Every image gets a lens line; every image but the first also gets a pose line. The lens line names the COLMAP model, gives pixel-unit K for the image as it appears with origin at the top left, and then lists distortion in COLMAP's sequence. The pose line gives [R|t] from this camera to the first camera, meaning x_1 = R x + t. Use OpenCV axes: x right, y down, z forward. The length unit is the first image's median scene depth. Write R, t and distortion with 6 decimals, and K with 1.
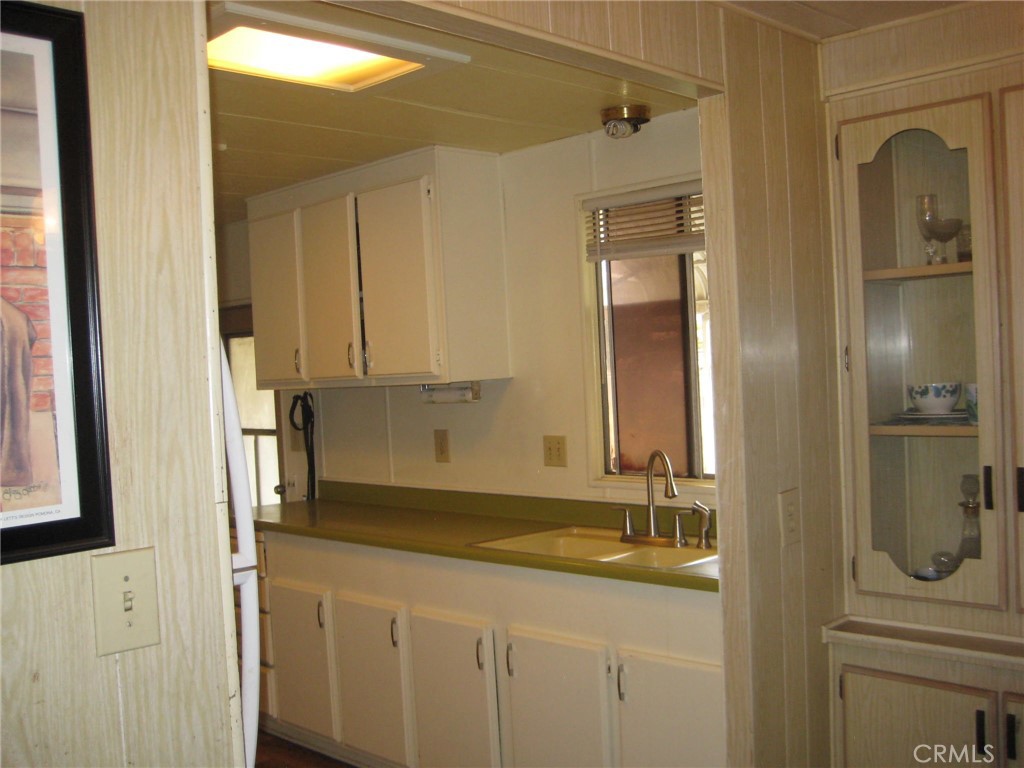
lens RADIAL K [[1073.6, 0, 515.9], [0, 1073.6, 390.0], [0, 0, 1]] dist [-0.152568, 0.197568]
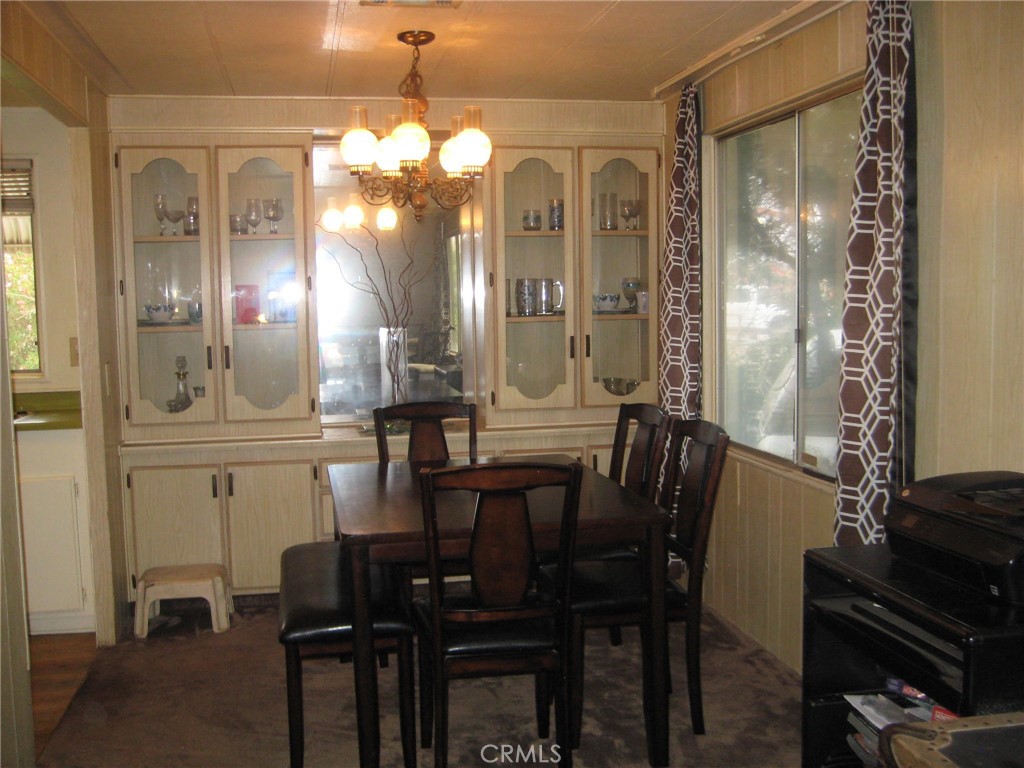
lens RADIAL K [[1073.6, 0, 515.9], [0, 1073.6, 390.0], [0, 0, 1]] dist [-0.152568, 0.197568]
pose [[0.542493, -0.037347, 0.839230, -0.793507], [0.014798, 0.999281, 0.034904, 0.087715], [-0.839930, -0.006516, 0.542656, -0.458234]]
